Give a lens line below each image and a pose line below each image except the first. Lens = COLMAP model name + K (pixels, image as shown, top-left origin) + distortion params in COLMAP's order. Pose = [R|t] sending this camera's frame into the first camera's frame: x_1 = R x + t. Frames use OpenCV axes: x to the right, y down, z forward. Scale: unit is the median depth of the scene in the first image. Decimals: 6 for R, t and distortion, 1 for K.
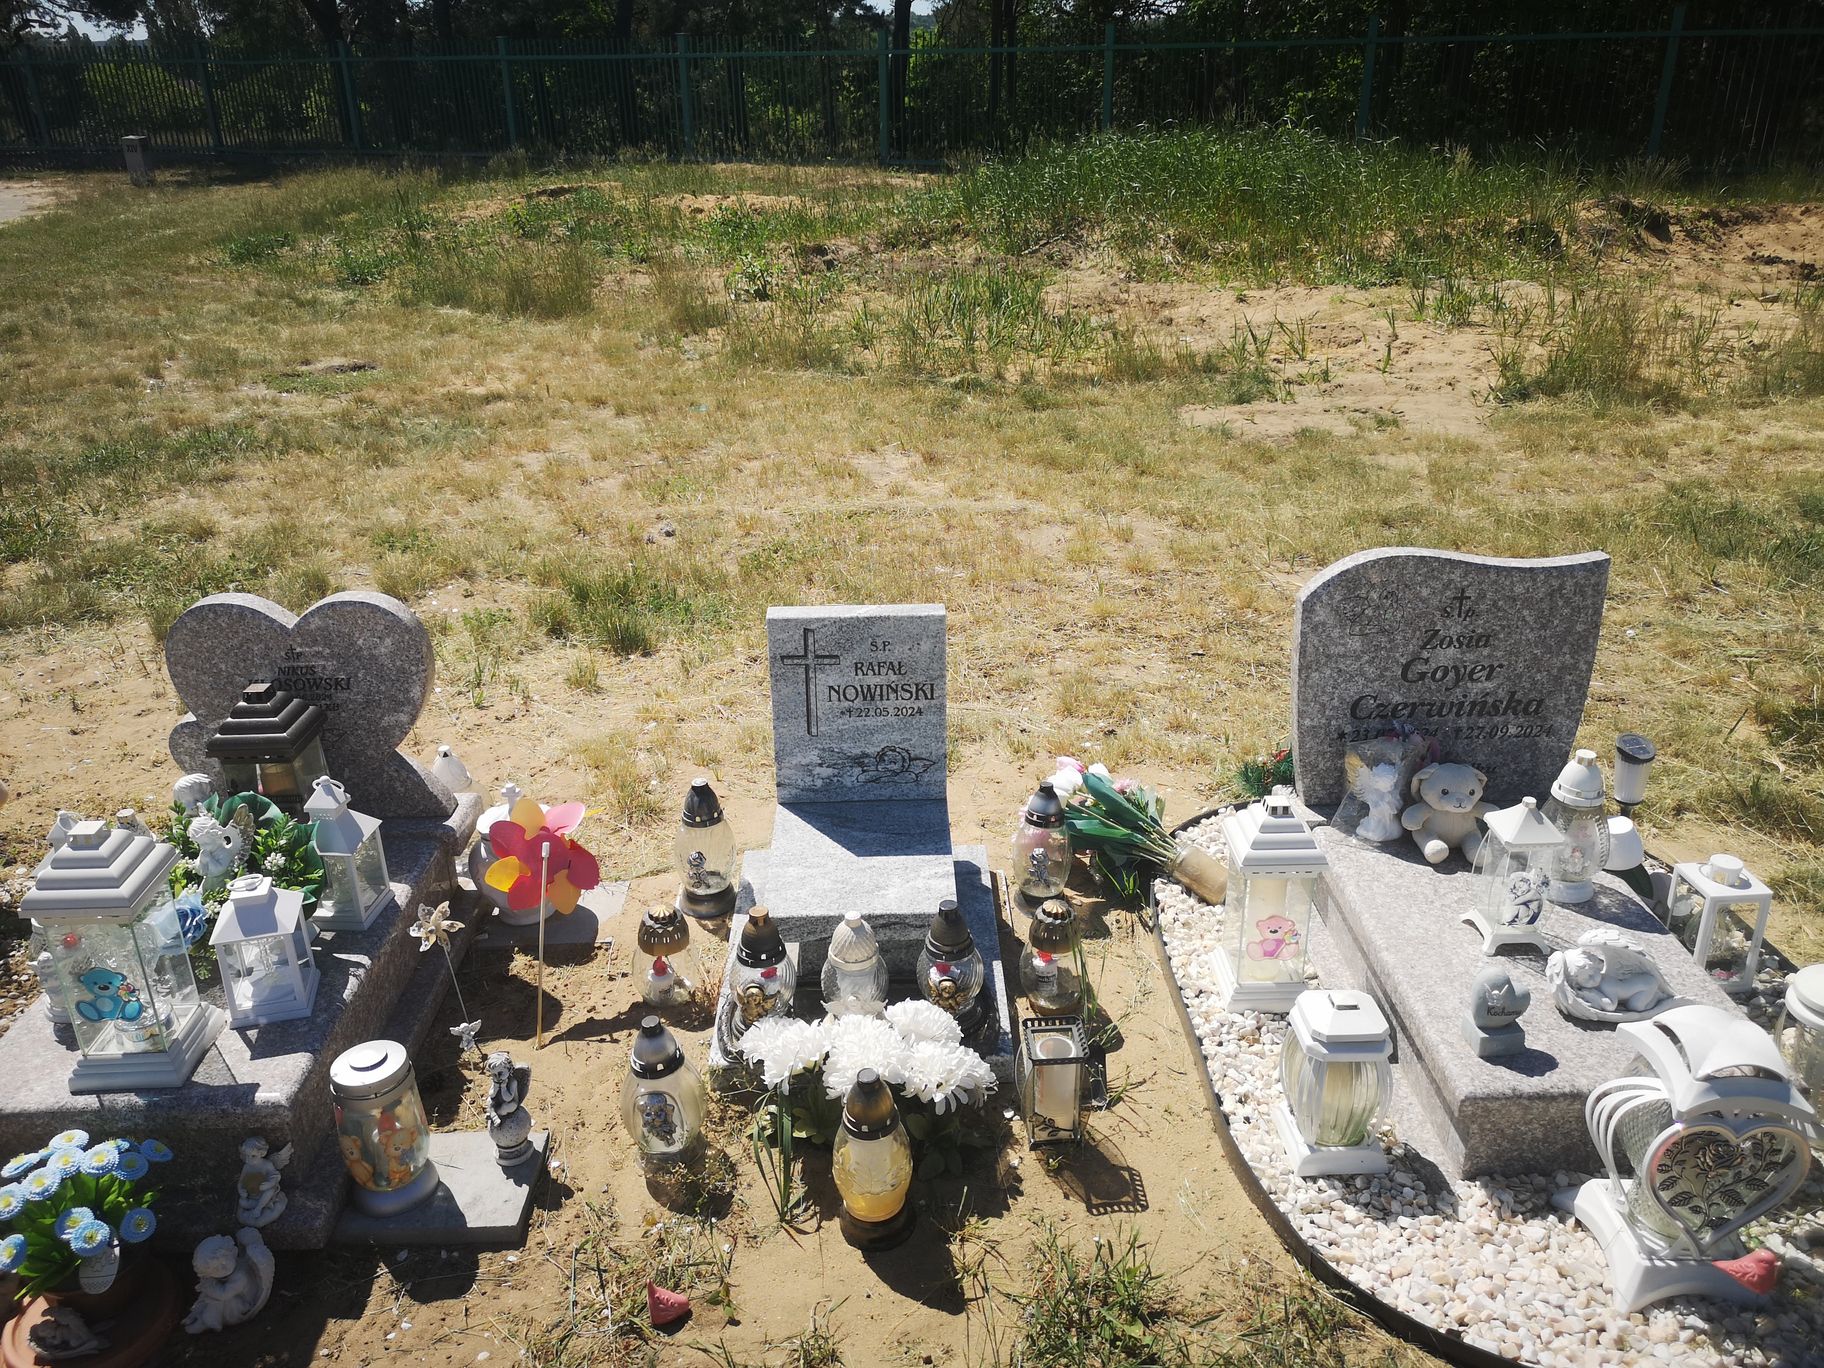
lens RADIAL K [[1414.7, 0, 913.4], [0, 1414.7, 685.0], [0, 0, 1]] dist [0.047287, -0.051755]
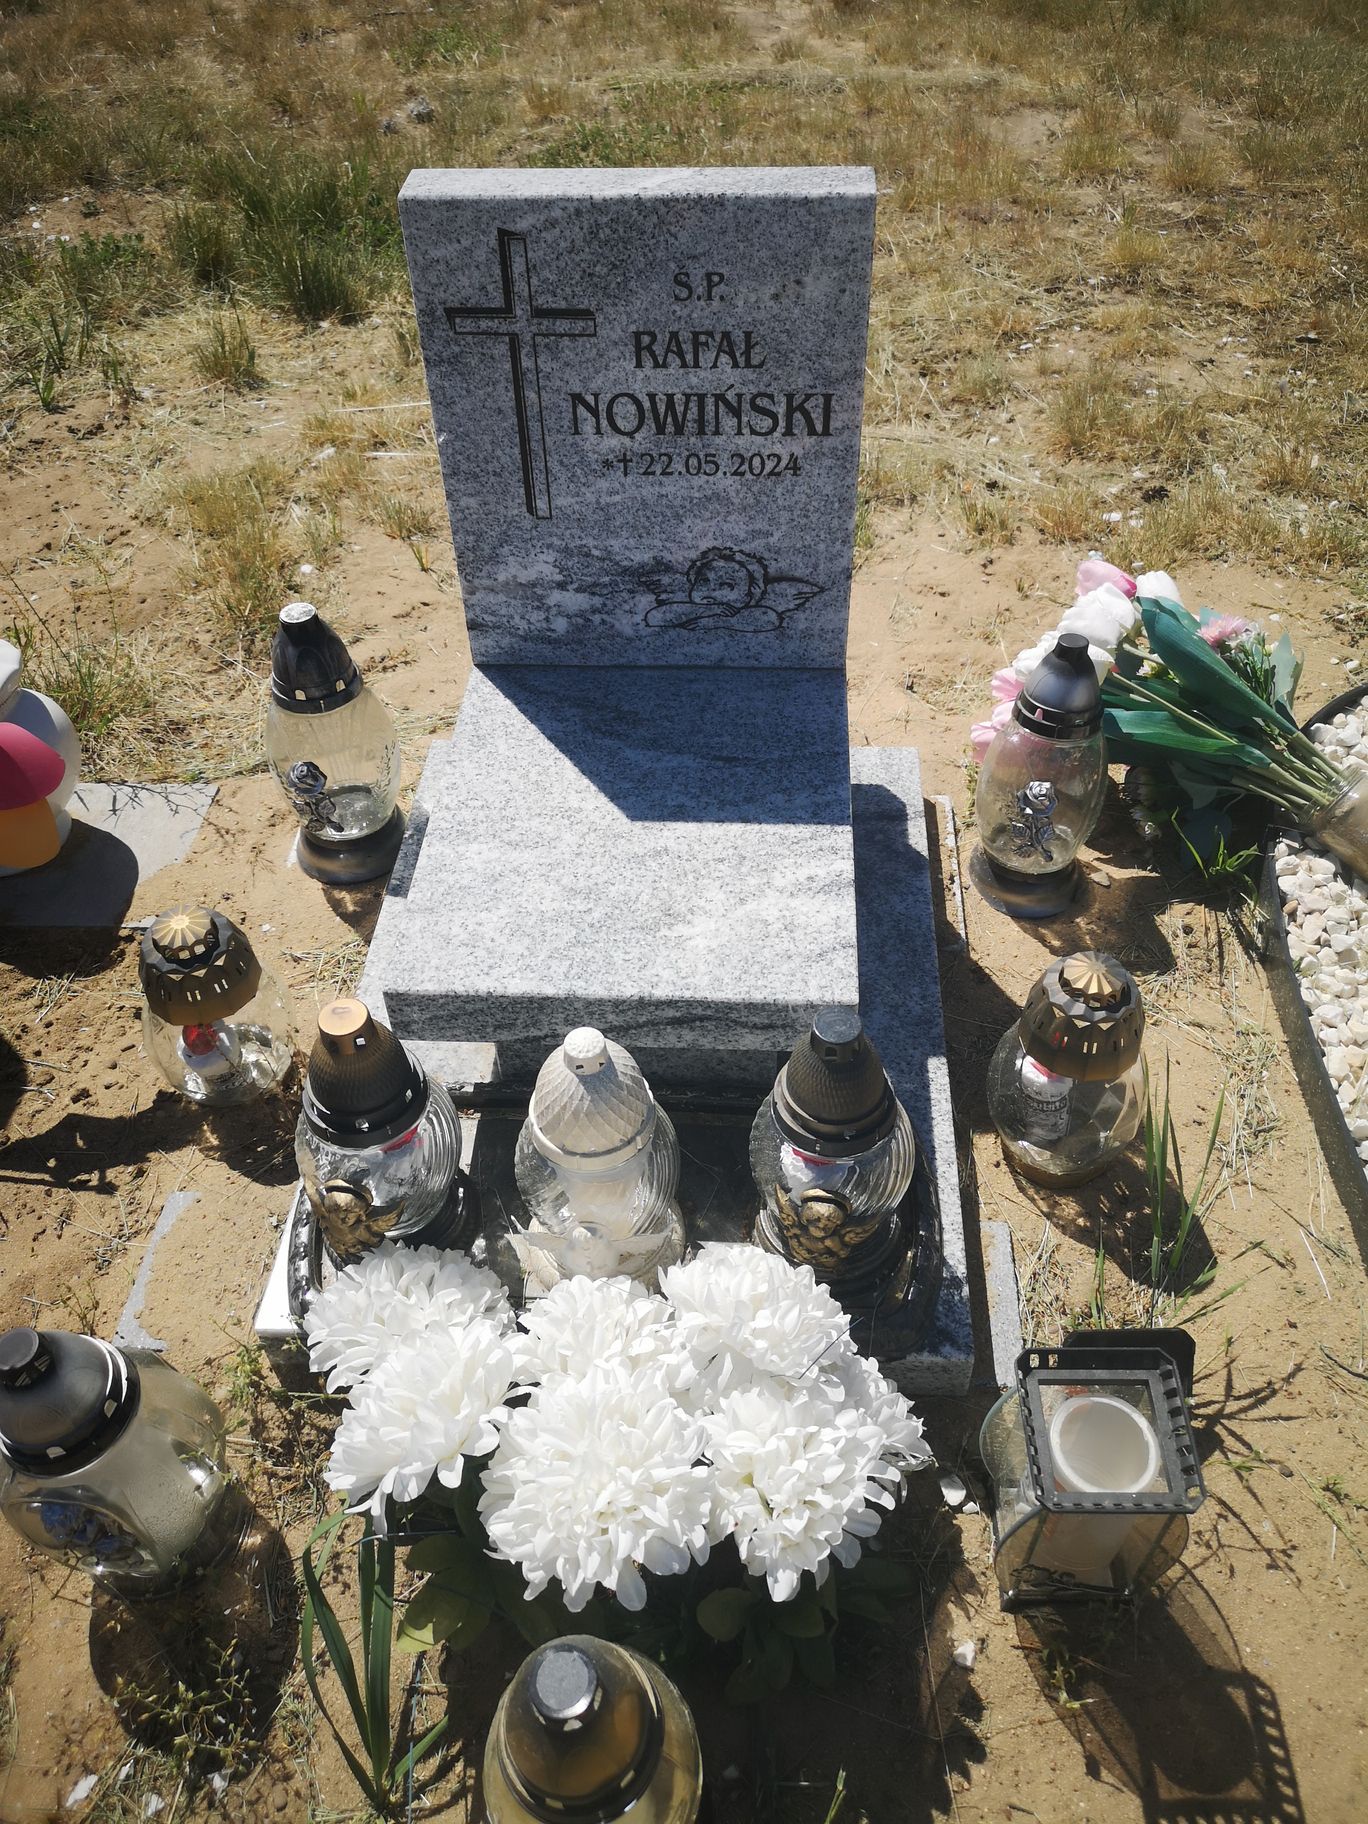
lens RADIAL K [[1414.7, 0, 688.7], [0, 1414.7, 909.7], [0, 0, 1]] dist [0.047287, -0.051755]
pose [[0.996725, 0.048543, -0.064672, 0.006359], [-0.022915, 0.936545, 0.349798, -0.003780], [0.077548, -0.347171, 0.934590, 0.518651]]
